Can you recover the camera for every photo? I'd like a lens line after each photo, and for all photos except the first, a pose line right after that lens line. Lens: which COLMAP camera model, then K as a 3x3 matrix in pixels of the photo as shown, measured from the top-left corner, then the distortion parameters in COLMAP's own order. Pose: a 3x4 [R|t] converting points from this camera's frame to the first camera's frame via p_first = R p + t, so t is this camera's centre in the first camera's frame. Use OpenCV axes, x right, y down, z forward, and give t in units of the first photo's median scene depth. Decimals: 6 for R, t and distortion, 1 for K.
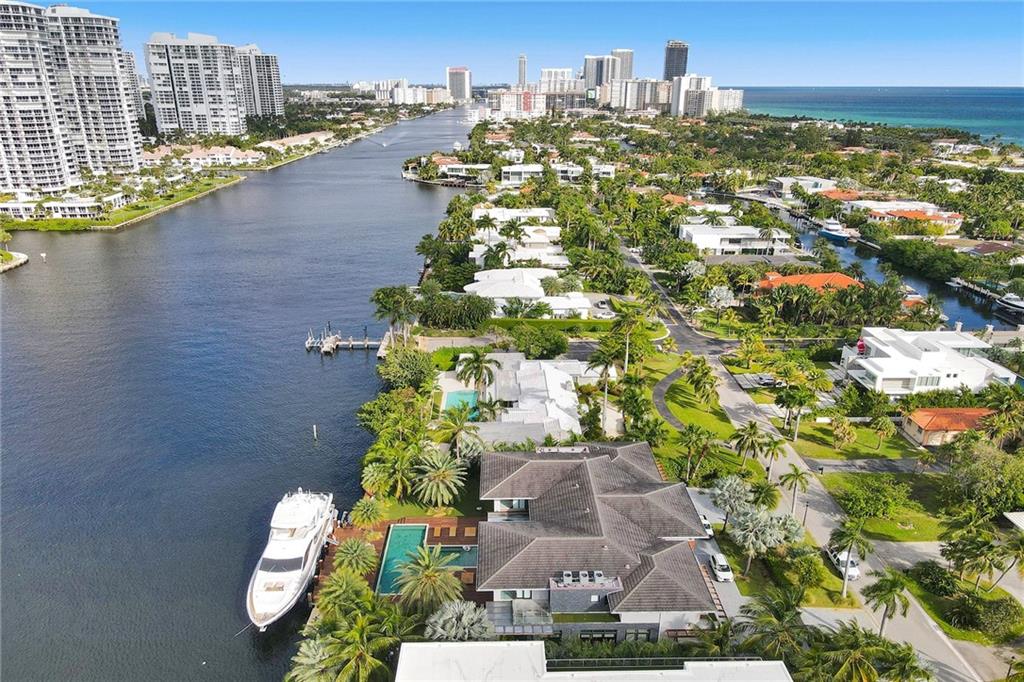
lens RADIAL K [[694.5, 0, 512.2], [0, 694.5, 345.5], [0, 0, 1]] dist [0.016083, -0.003852]
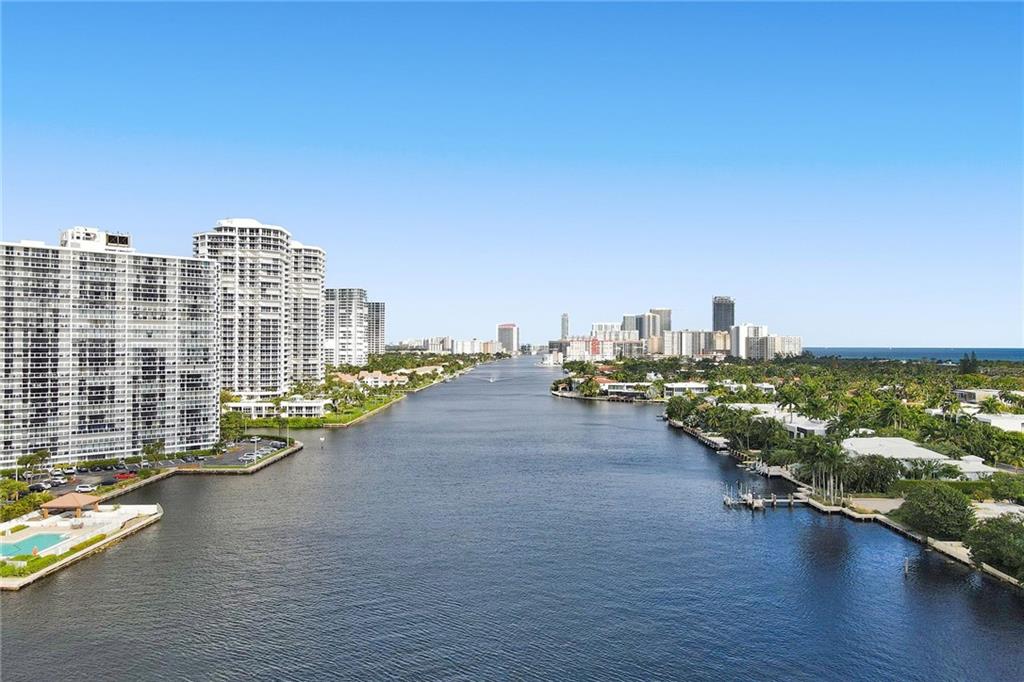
lens RADIAL K [[694.5, 0, 511.6], [0, 694.5, 340.7], [0, 0, 1]] dist [0.016083, -0.003852]
pose [[0.999984, -0.000820, -0.005675, -0.211338], [-0.001296, 0.931823, -0.362910, 0.049876], [0.005586, 0.362911, 0.931807, 0.023423]]
